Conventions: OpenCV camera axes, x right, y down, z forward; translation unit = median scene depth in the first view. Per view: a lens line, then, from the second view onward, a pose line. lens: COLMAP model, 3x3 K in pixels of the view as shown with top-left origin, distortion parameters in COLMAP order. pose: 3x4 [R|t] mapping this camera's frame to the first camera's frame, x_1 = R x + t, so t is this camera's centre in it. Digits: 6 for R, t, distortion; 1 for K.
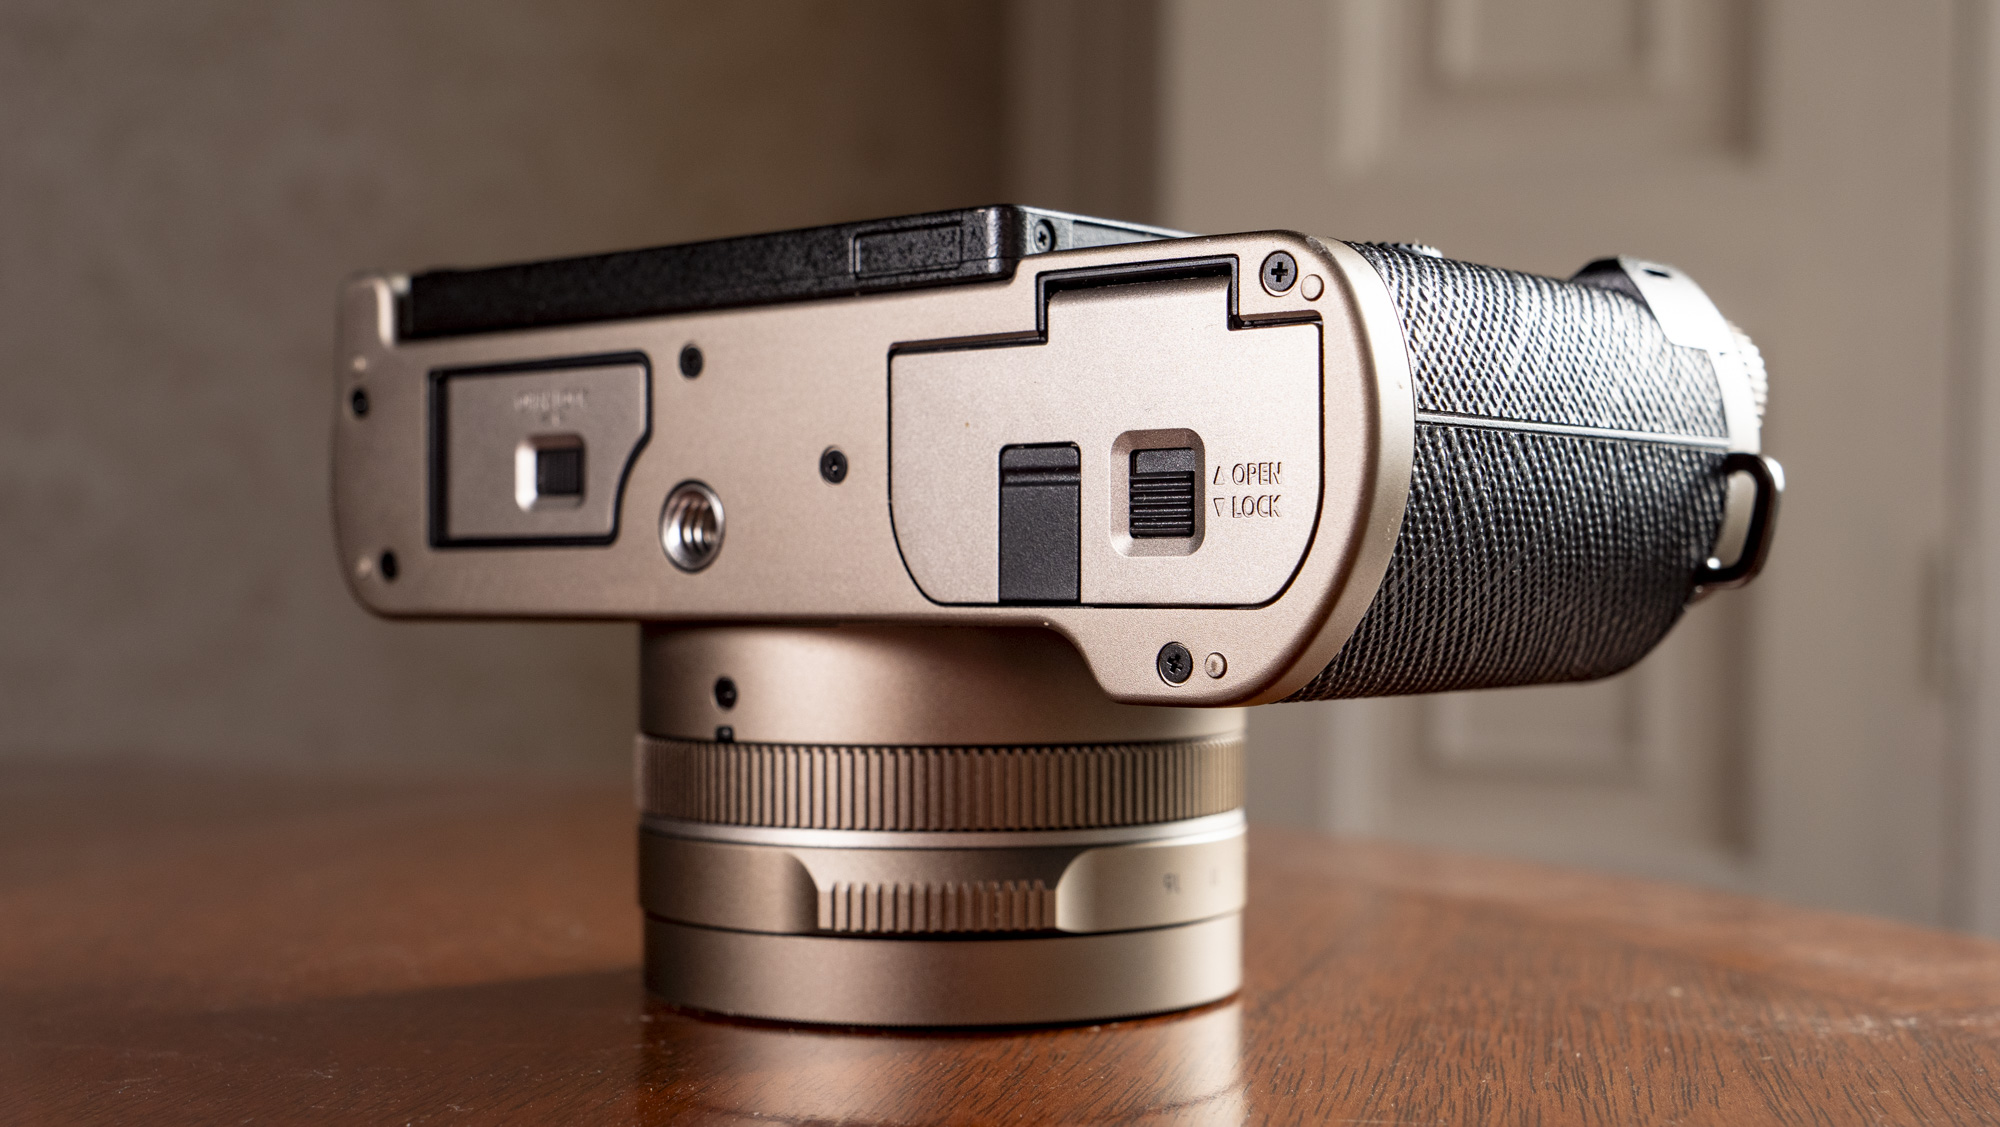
lens RADIAL K [[2961.5, 0, 1000.2], [0, 2961.5, 534.7], [0, 0, 1]] dist [0.025862, -0.140888]
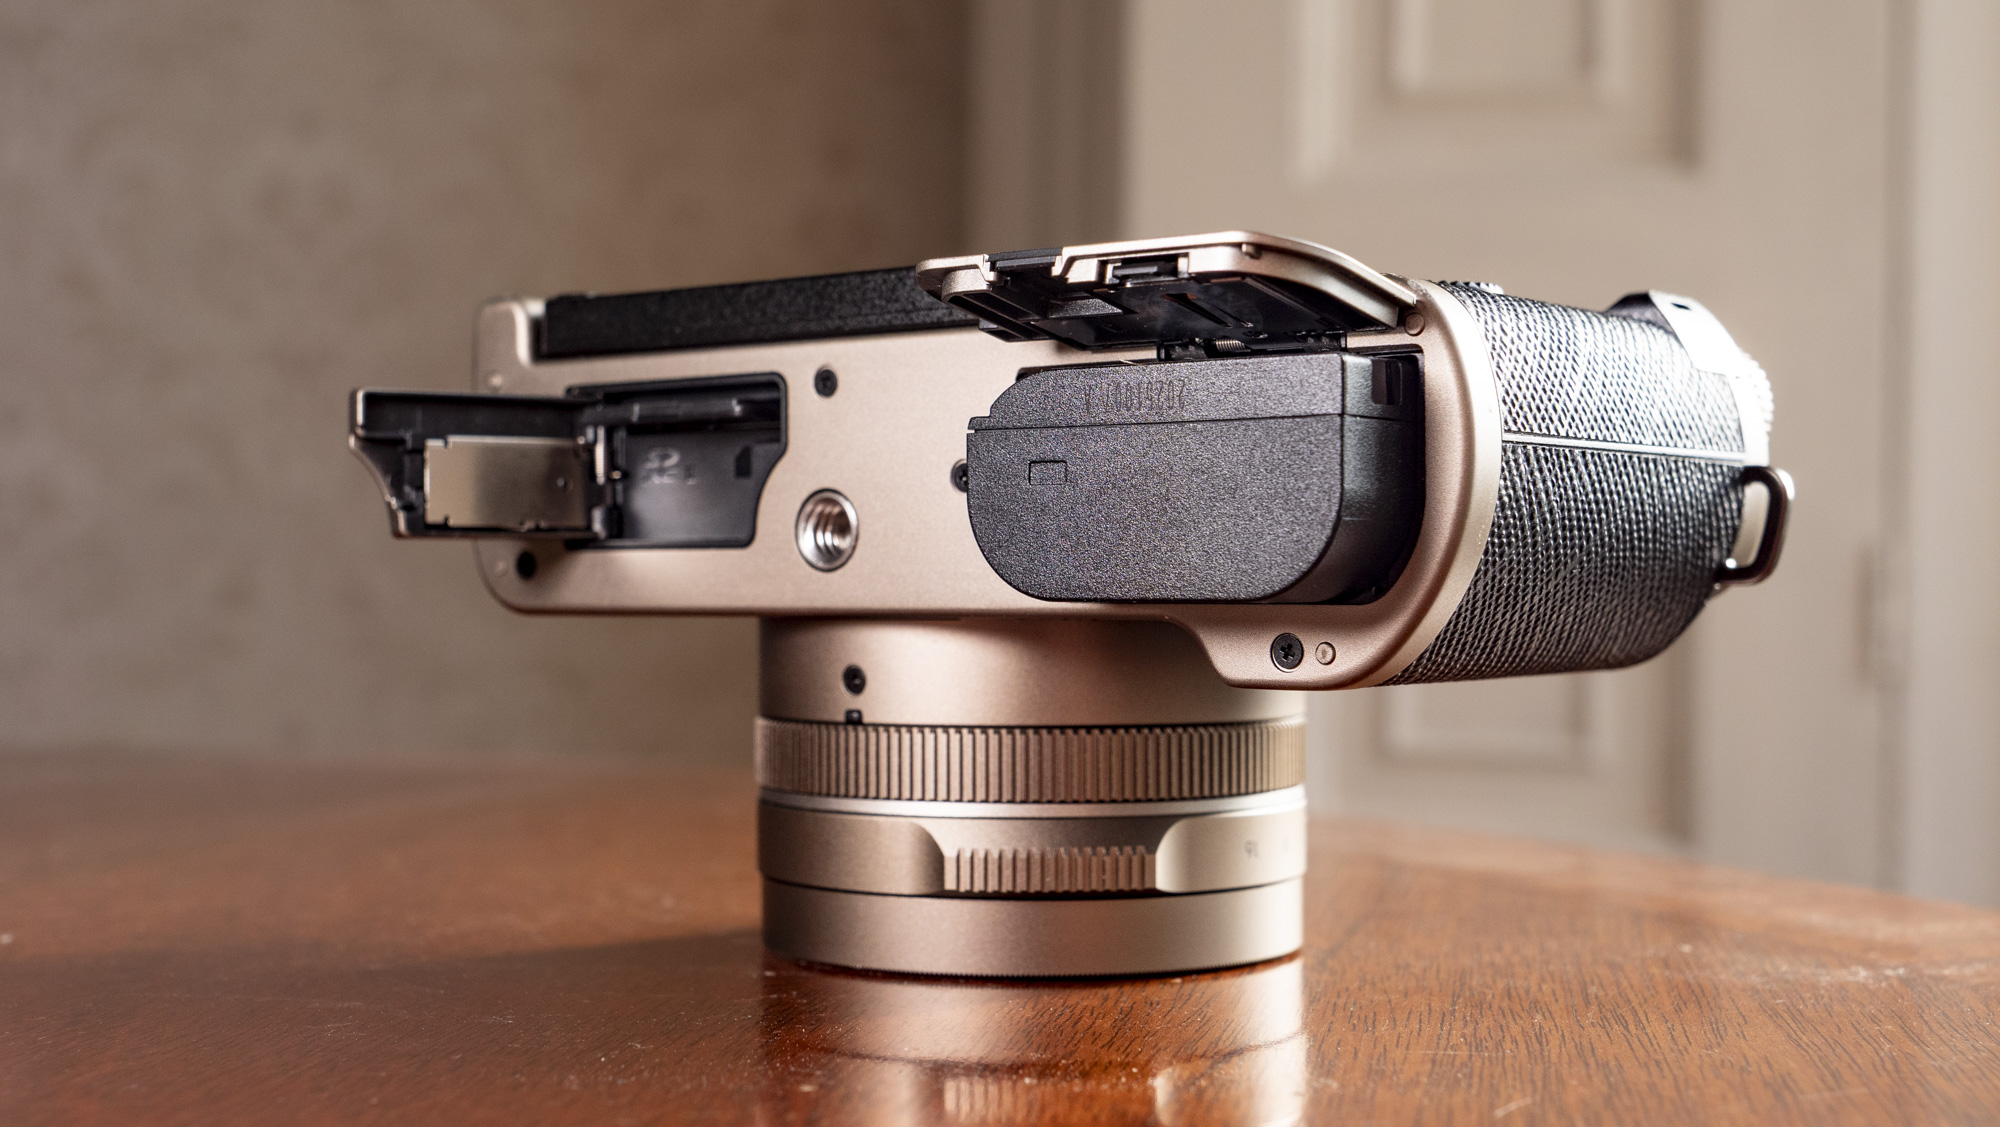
lens RADIAL K [[2995.5, 0, 1000.0], [0, 2995.5, 563.5], [0, 0, 1]] dist [-0.020232, 0.088582]
pose [[0.999465, 0.000421, 0.032689, -0.076098], [-0.000774, 0.999941, 0.010794, -0.002494], [-0.032683, -0.010814, 0.999407, -0.129498]]
